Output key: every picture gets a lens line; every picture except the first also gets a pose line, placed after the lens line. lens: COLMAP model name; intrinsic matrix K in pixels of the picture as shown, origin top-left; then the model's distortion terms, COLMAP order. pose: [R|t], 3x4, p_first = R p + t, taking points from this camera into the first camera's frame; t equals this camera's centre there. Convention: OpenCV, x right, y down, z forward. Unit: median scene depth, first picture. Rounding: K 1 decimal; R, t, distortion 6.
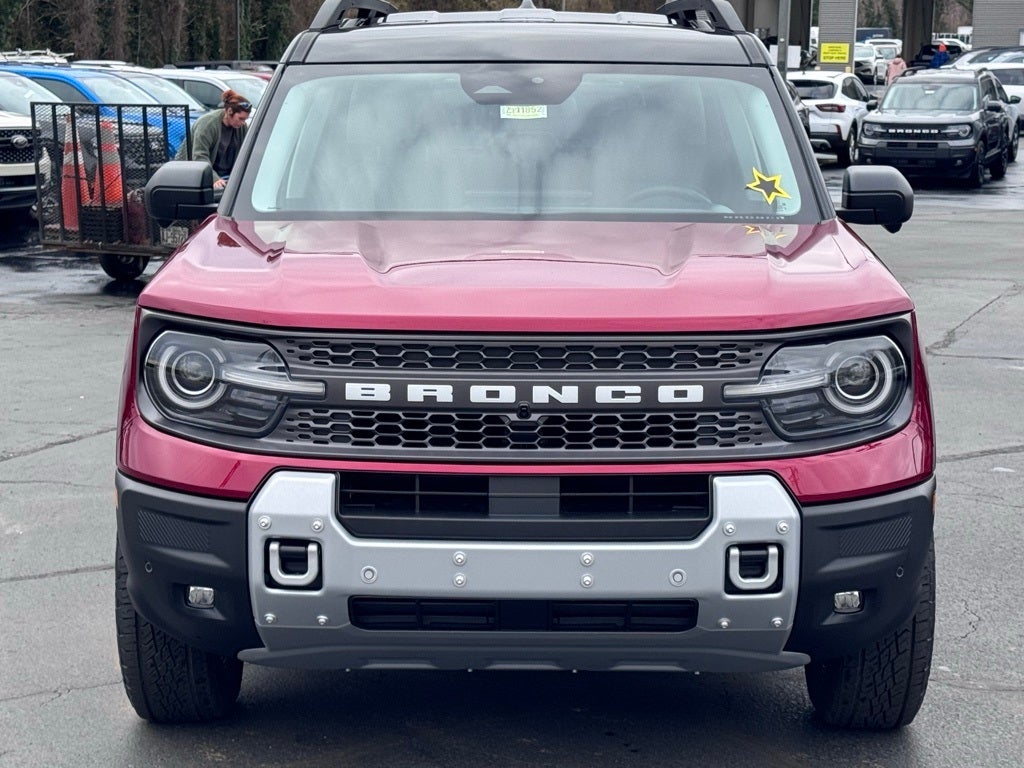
lens RADIAL K [[2210.6, 0, 512.0], [0, 2210.6, 384.0], [0, 0, 1]] dist [0.102945, 0.478931]
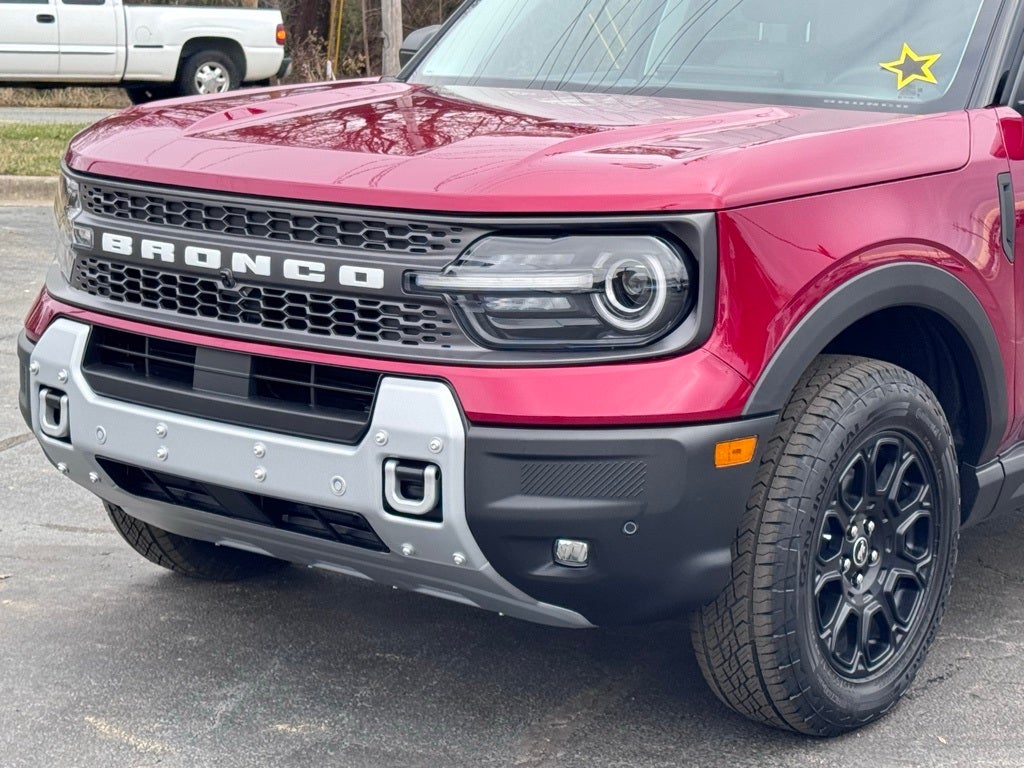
lens RADIAL K [[2210.6, 0, 512.0], [0, 2210.6, 384.0], [0, 0, 1]] dist [0.102945, 0.478931]
pose [[0.782386, 0.122456, -0.610636, 0.655717], [-0.098114, 0.992471, 0.073318, -0.023230], [0.615017, 0.002549, 0.788510, 0.352030]]
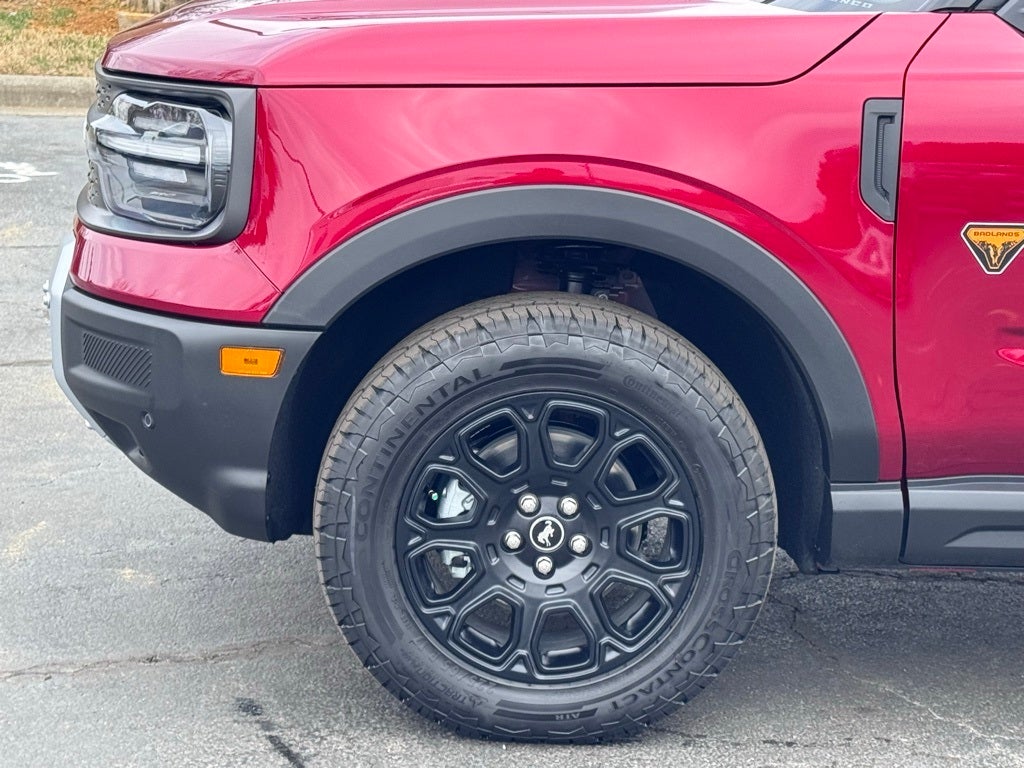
lens RADIAL K [[2210.6, 0, 512.0], [0, 2210.6, 384.0], [0, 0, 1]] dist [0.102945, 0.478931]
pose [[0.029753, 0.220894, -0.974844, 0.951150], [-0.162298, 0.963401, 0.213347, -0.112793], [0.986293, 0.151868, 0.064515, 1.122877]]
